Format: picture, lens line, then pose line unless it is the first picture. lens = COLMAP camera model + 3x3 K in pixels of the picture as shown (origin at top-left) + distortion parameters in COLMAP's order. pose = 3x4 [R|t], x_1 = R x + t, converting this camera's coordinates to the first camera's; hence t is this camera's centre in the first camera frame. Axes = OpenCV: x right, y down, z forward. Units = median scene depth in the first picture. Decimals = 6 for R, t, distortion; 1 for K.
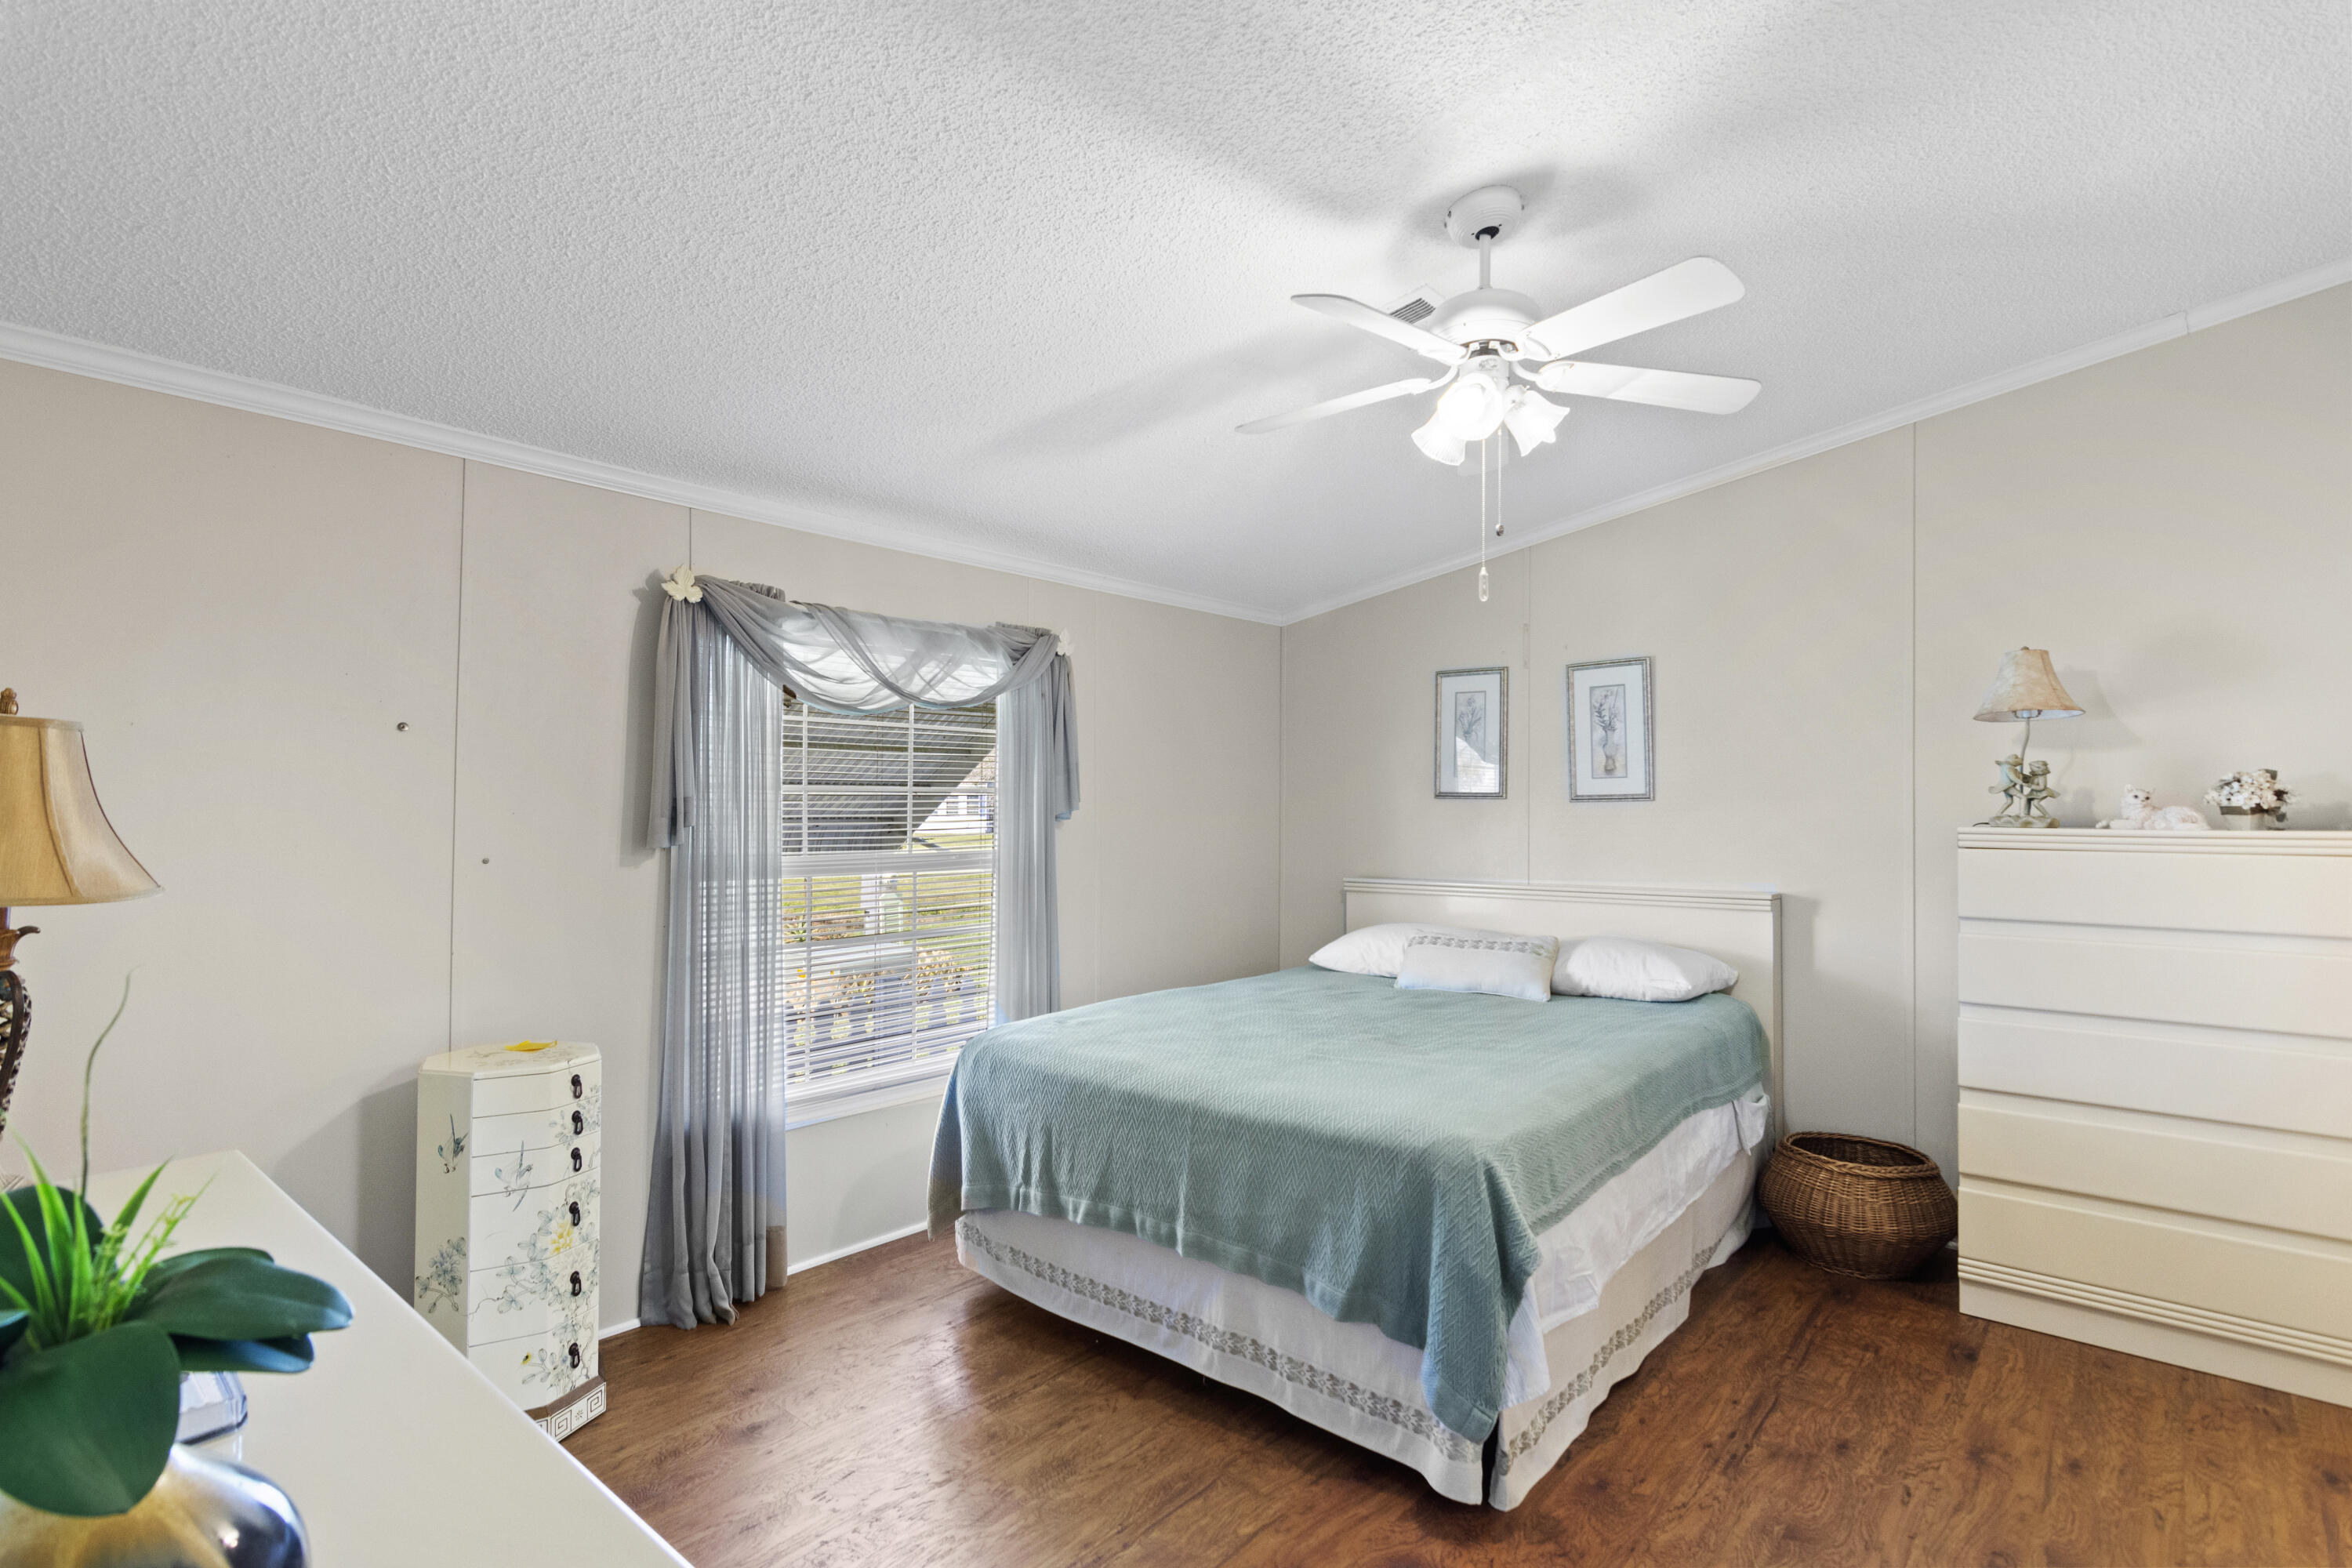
lens RADIAL K [[1138.8, 0, 1183.7], [0, 1138.8, 792.7], [0, 0, 1]] dist [-0.004877, -0.010407]
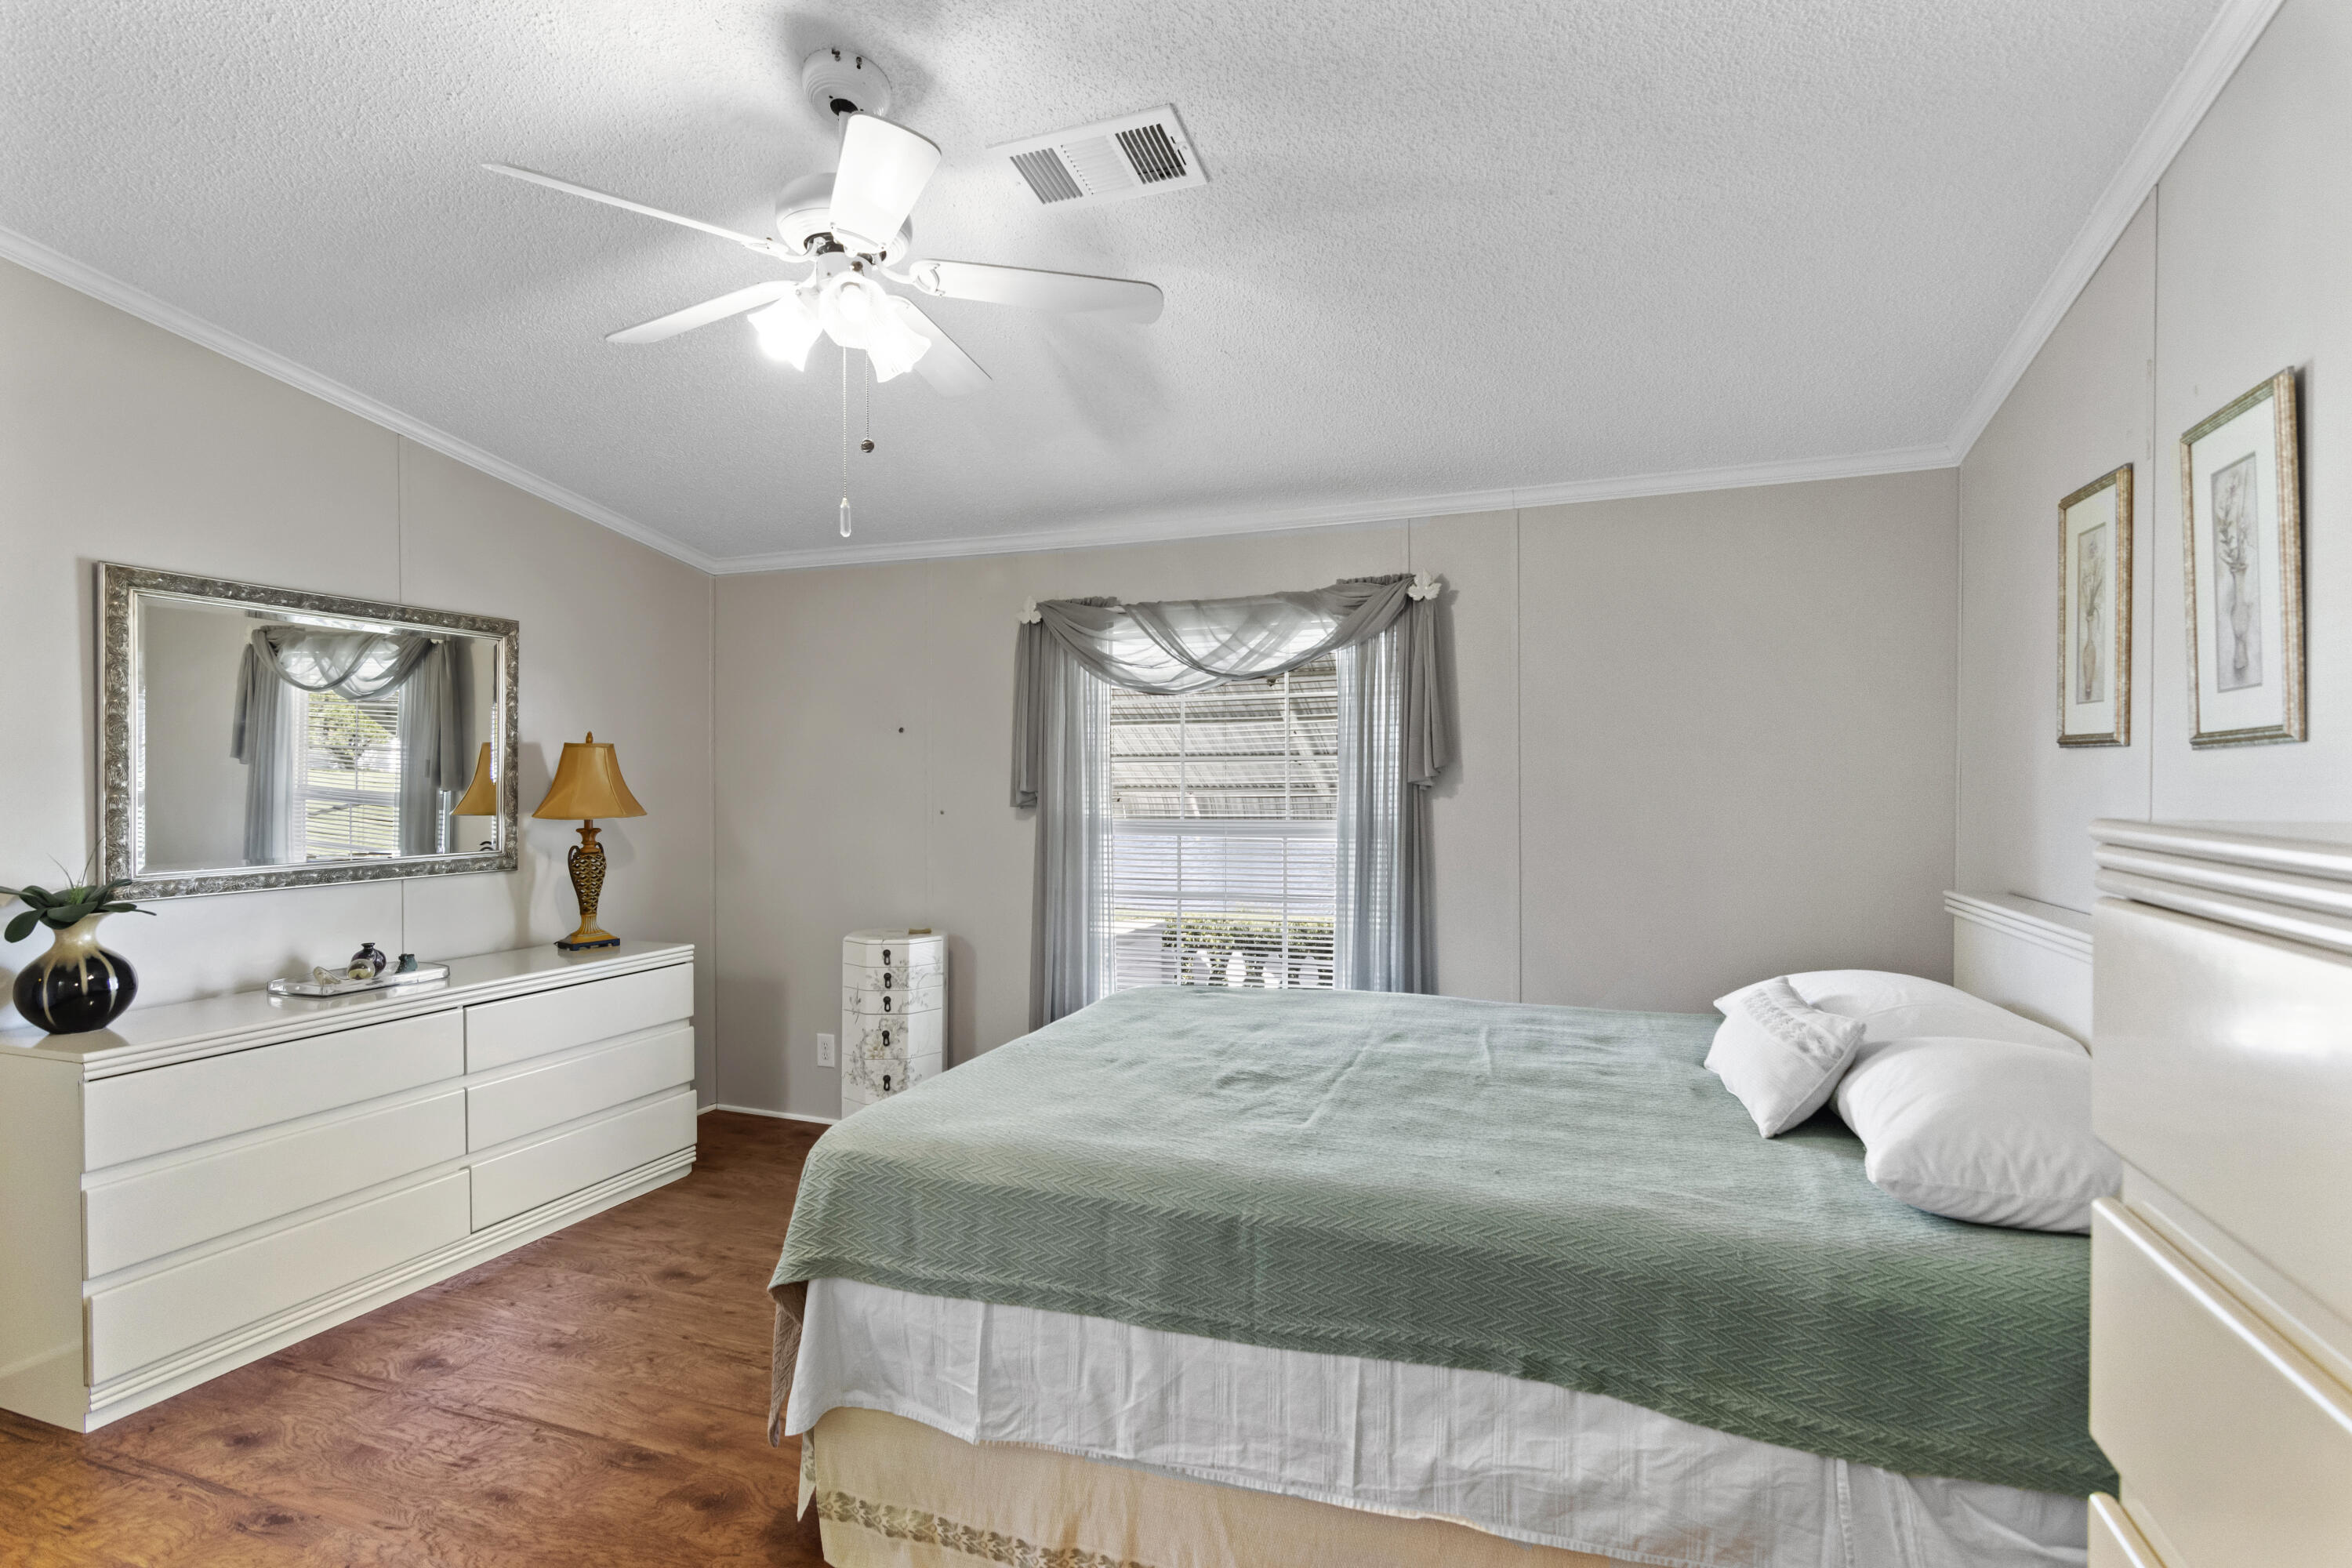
lens RADIAL K [[1138.8, 0, 1183.7], [0, 1138.8, 792.7], [0, 0, 1]] dist [-0.004877, -0.010407]
pose [[0.336848, 0.007114, -0.941532, 0.810818], [0.020546, 0.999678, 0.014904, 0.013621], [0.941335, -0.024365, 0.336593, 0.653131]]
